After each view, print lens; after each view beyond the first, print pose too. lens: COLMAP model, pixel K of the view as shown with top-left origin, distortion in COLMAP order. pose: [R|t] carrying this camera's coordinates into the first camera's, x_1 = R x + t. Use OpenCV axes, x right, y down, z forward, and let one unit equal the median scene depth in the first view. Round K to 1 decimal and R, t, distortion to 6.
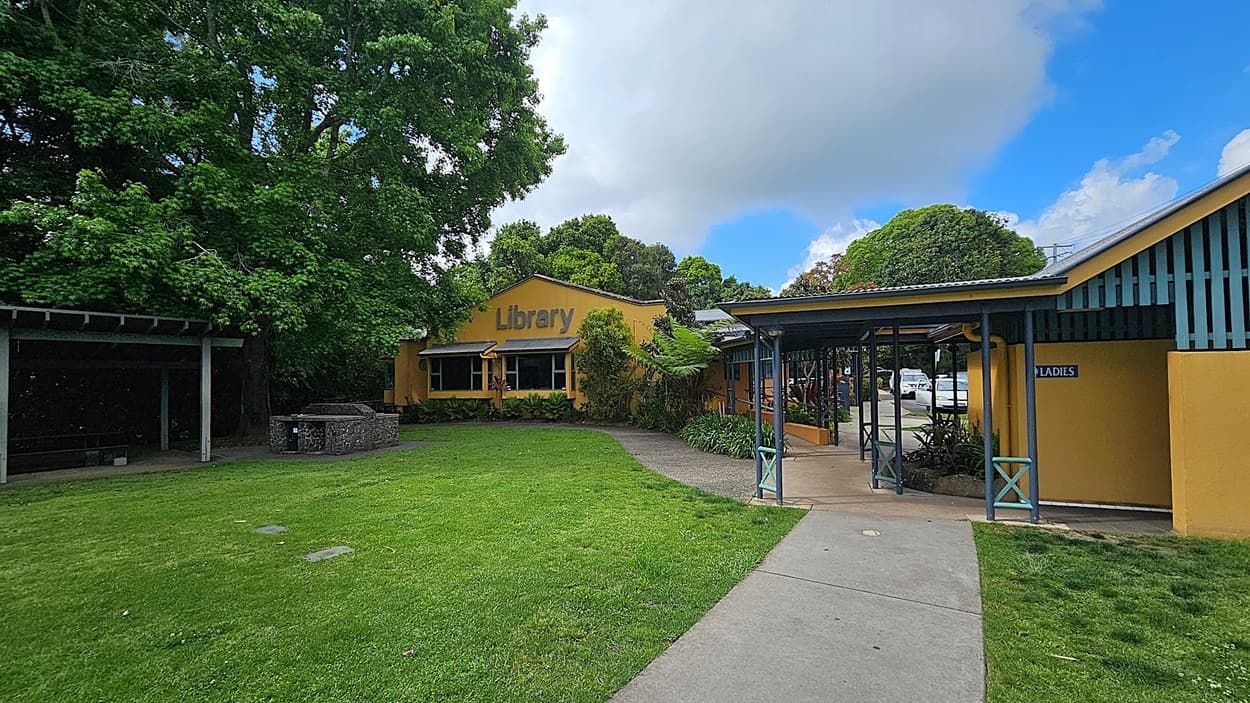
lens RADIAL K [[514.0, 0, 625.4], [0, 514.0, 366.9], [0, 0, 1]] dist [-0.001454, 0.000294]
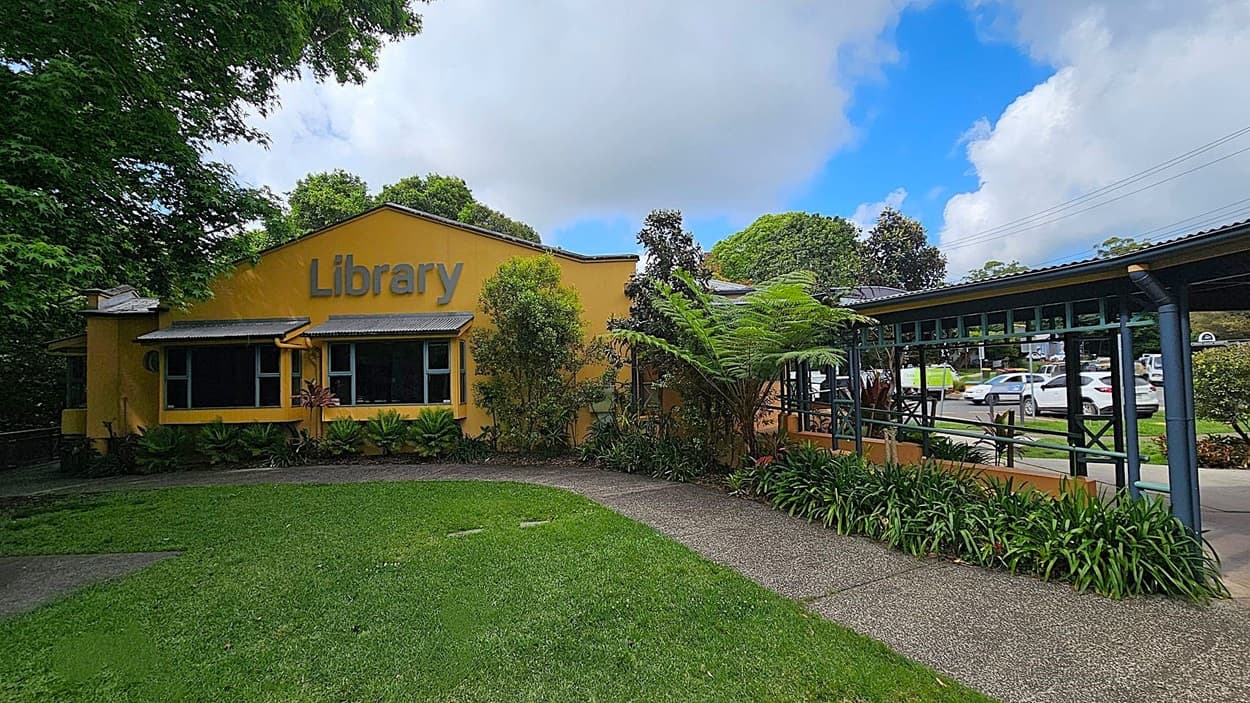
lens RADIAL K [[514.0, 0, 625.4], [0, 514.0, 366.9], [0, 0, 1]] dist [-0.001454, 0.000294]
pose [[0.947431, 0.000943, 0.319960, -0.108122], [0.002189, 0.999953, -0.009429, 0.009132], [-0.319954, 0.009634, 0.947384, 0.374644]]
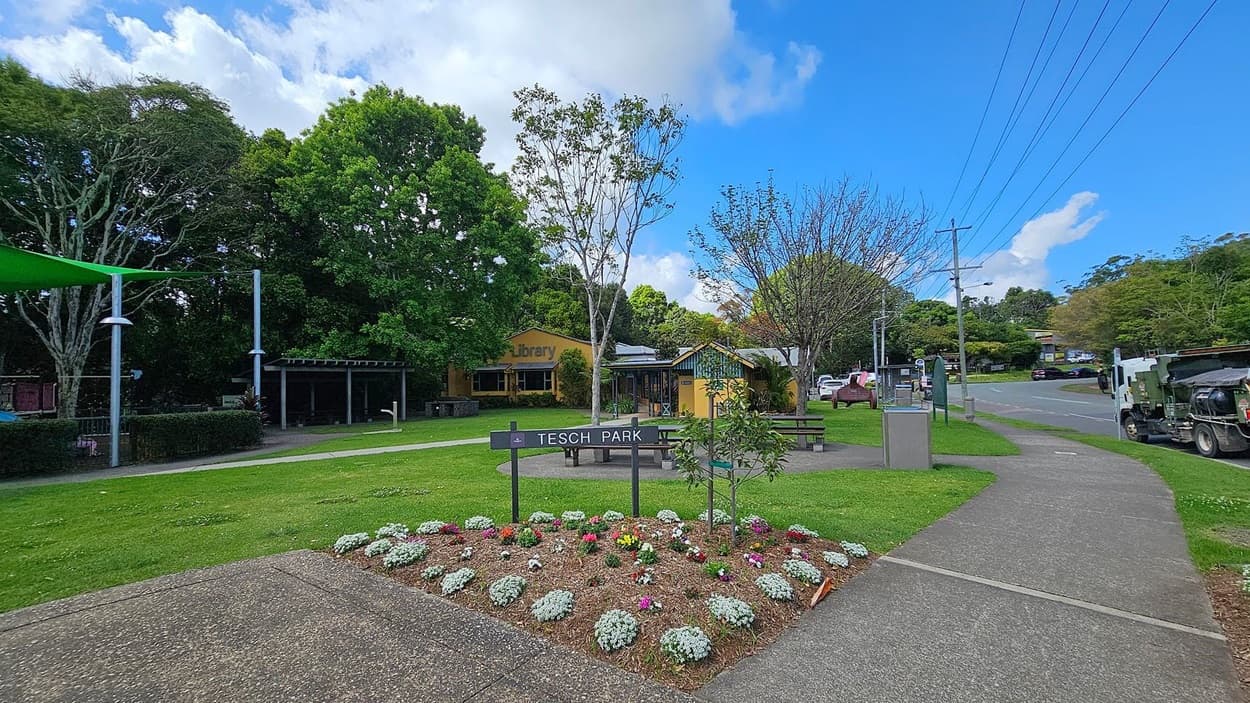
lens RADIAL K [[514.0, 0, 625.4], [0, 514.0, 366.9], [0, 0, 1]] dist [-0.001454, 0.000294]
pose [[0.998347, -0.018403, 0.054455, 0.044700], [0.018957, 0.999773, -0.009675, -0.013520], [-0.054264, 0.010691, 0.998469, -0.796148]]
